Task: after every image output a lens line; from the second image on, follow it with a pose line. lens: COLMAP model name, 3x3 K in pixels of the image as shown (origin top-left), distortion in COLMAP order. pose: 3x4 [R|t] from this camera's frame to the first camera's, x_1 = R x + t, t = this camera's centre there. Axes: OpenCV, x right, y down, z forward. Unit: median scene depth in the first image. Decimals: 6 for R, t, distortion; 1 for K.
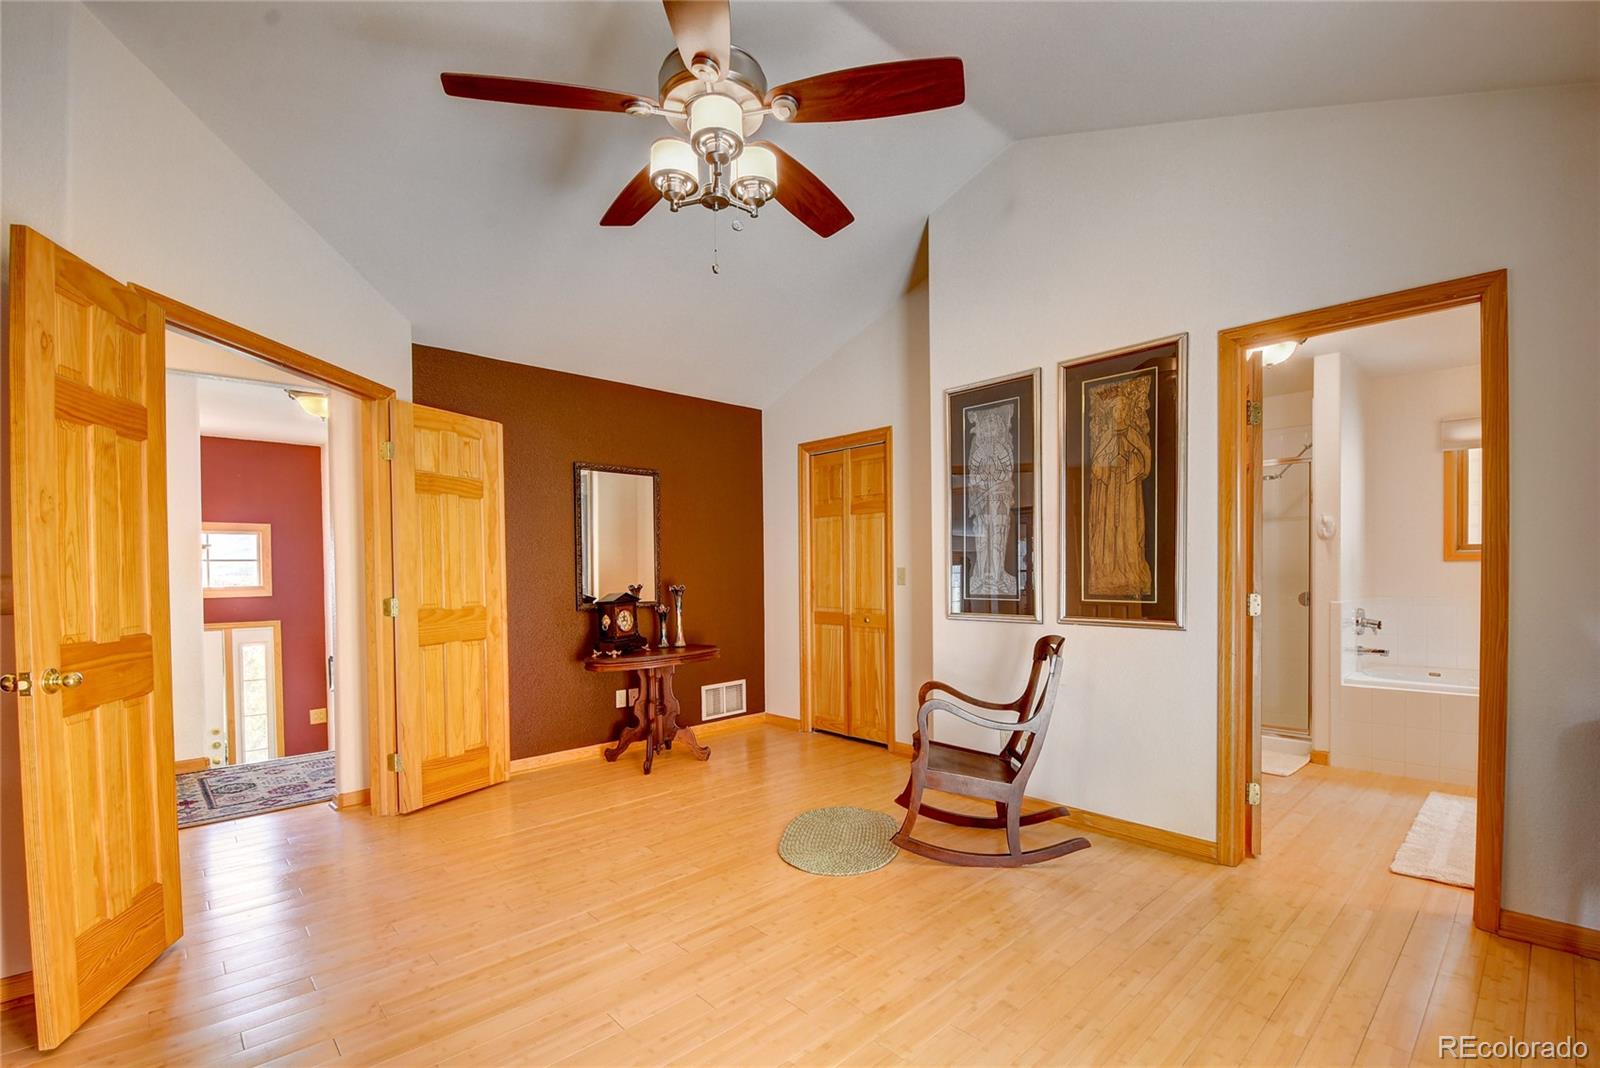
lens RADIAL K [[709.6, 0, 821.6], [0, 709.6, 591.2], [0, 0, 1]] dist [-0.002701, -0.011045]
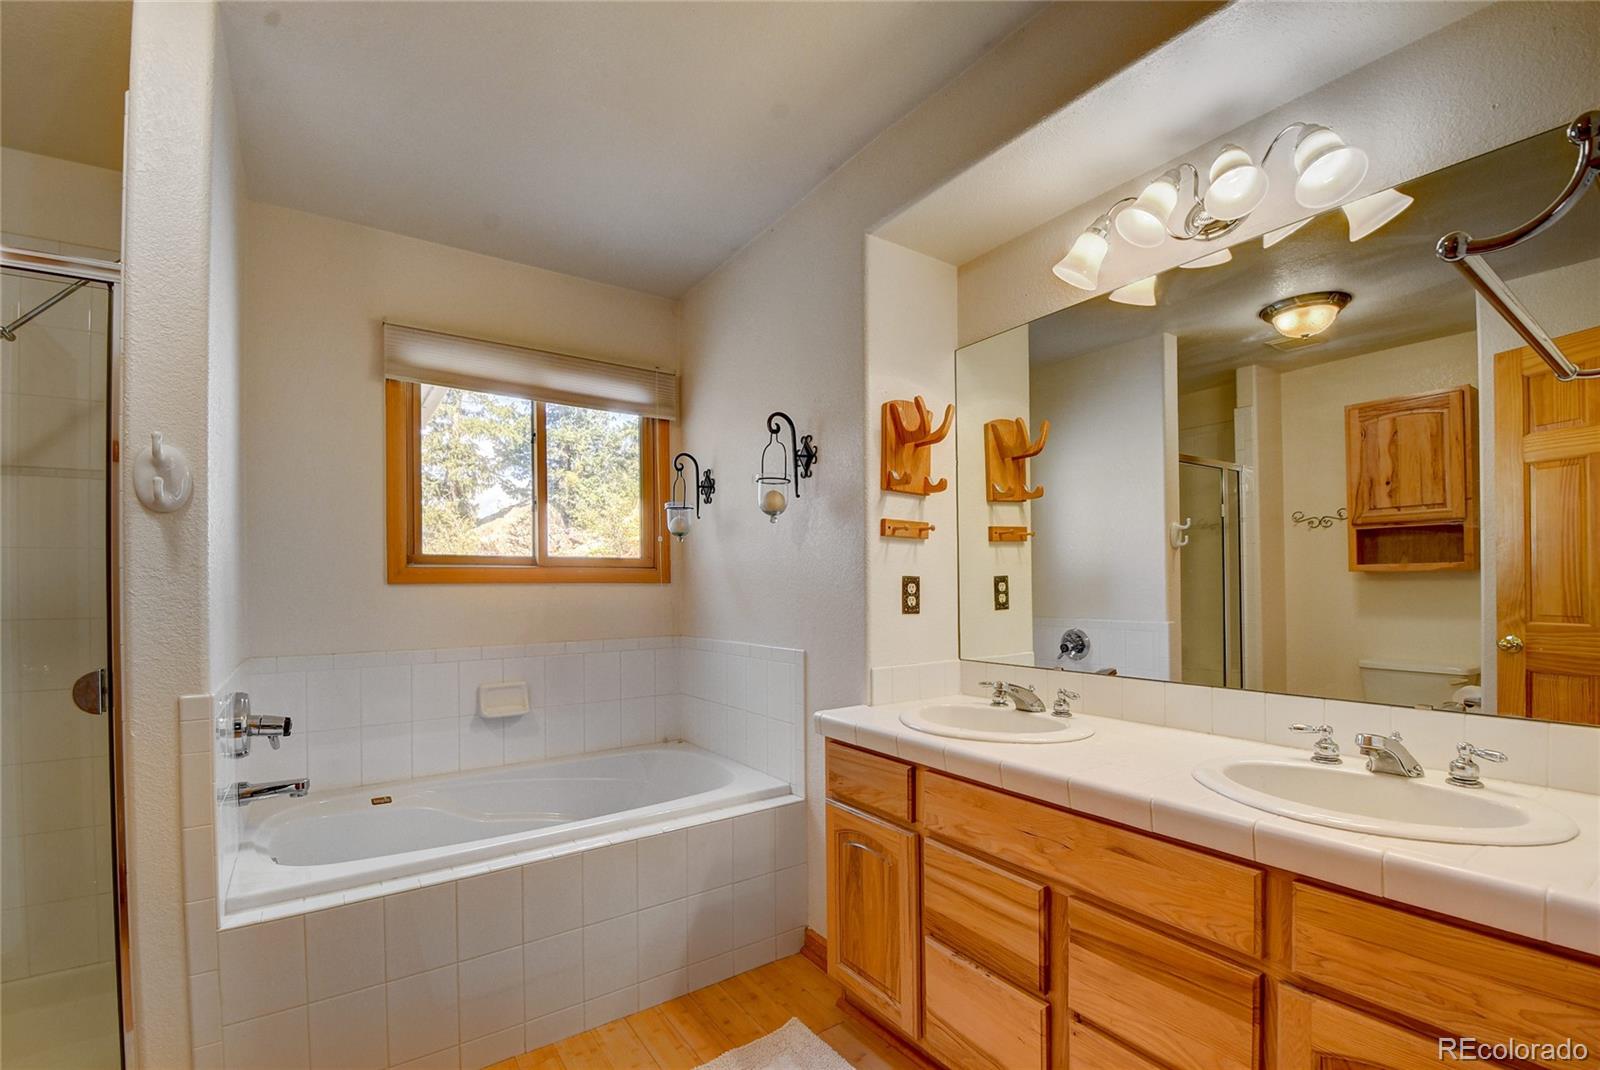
lens RADIAL K [[705.0, 0, 812.4], [0, 705.0, 588.4], [0, 0, 1]] dist [-0.000375, -0.014034]
pose [[0.144416, 0.005852, 0.989500, 0.491922], [0.031894, 0.999435, -0.010565, -0.028210], [-0.989003, 0.033085, 0.144148, 0.740083]]
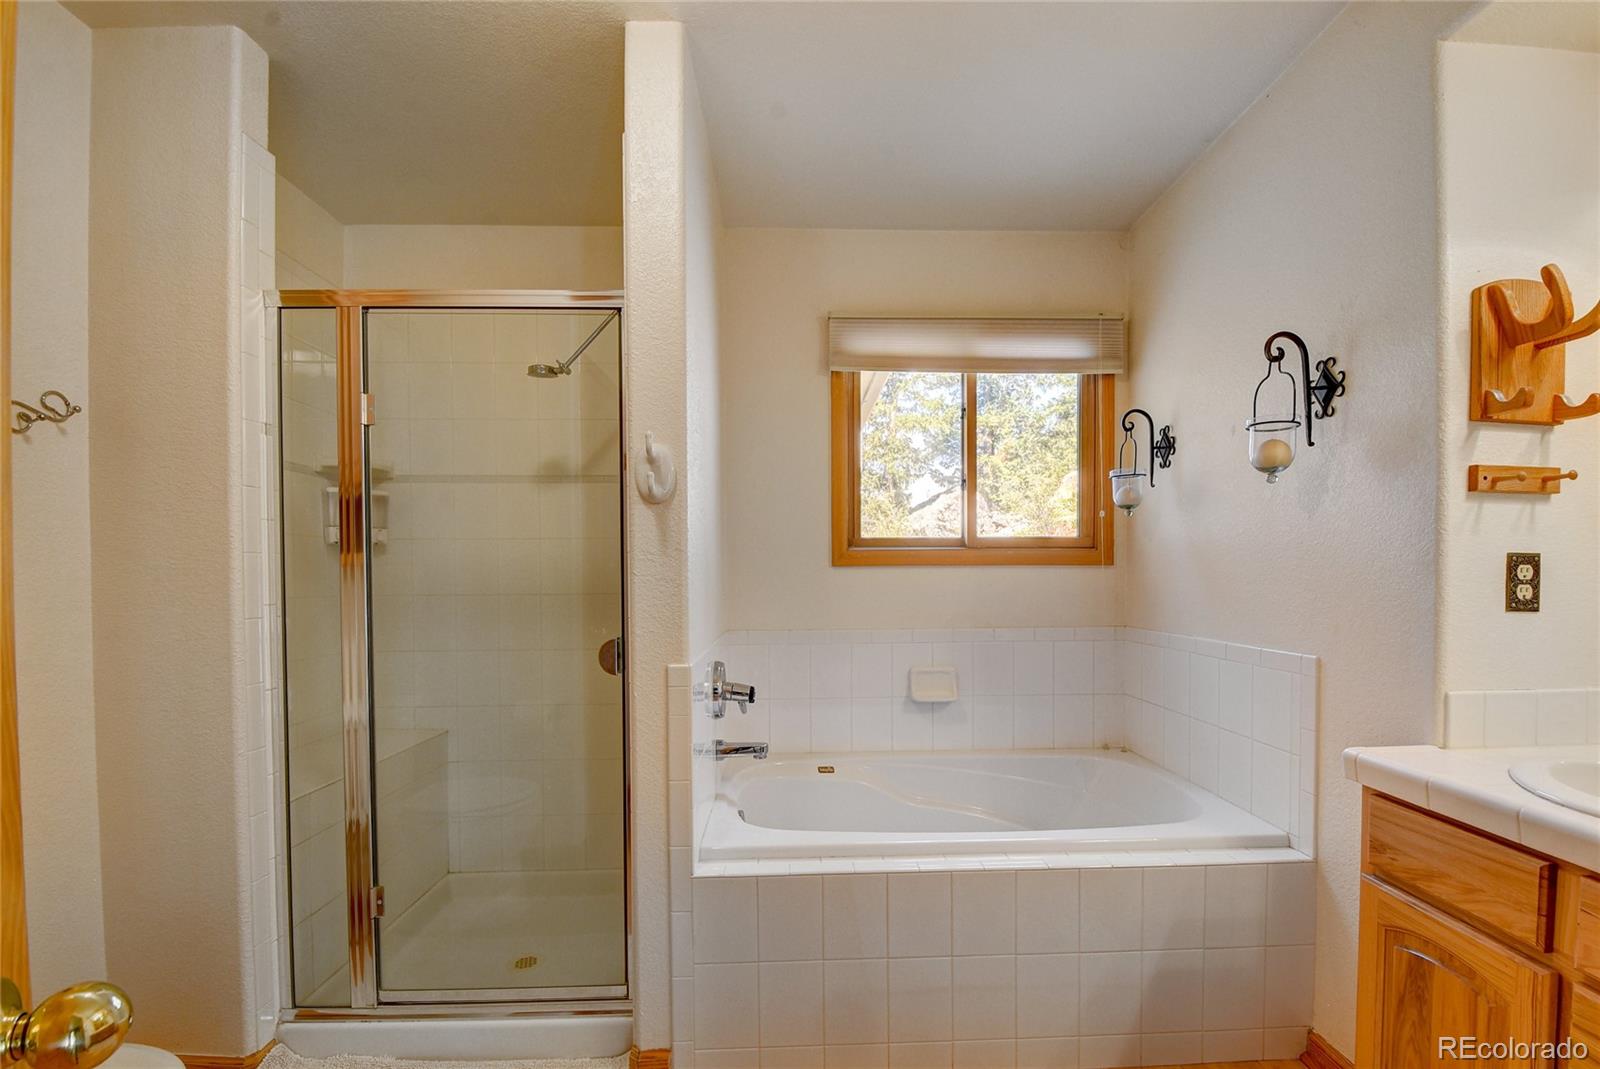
lens RADIAL K [[705.0, 0, 824.5], [0, 705.0, 586.3], [0, 0, 1]] dist [-0.000375, -0.014034]
pose [[0.651695, -0.009534, 0.758421, 0.550830], [0.018997, 0.999812, -0.003756, -0.029653], [-0.758243, 0.016855, 0.651754, 0.778358]]
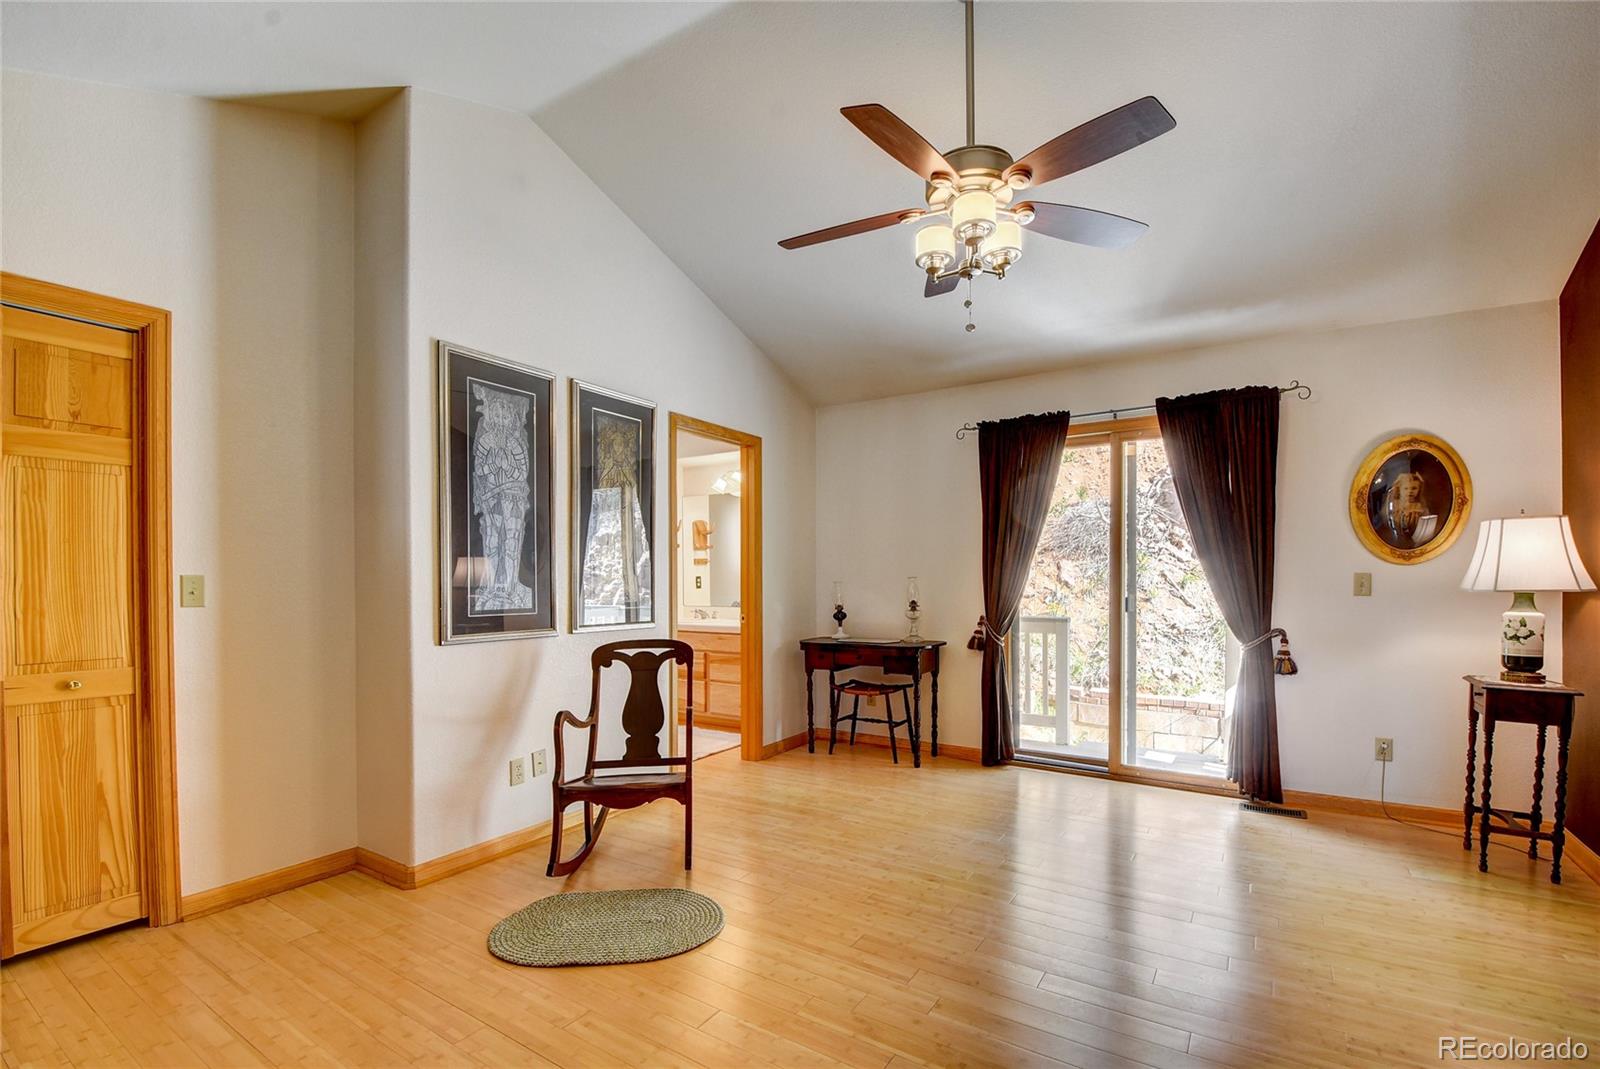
lens RADIAL K [[705.0, 0, 808.8], [0, 705.0, 585.3], [0, 0, 1]] dist [-0.000375, -0.014034]
pose [[-0.239378, 0.004881, 0.970914, -0.650926], [0.031957, 0.999485, 0.002854, -0.014362], [-0.970400, 0.031711, -0.239411, 0.819633]]
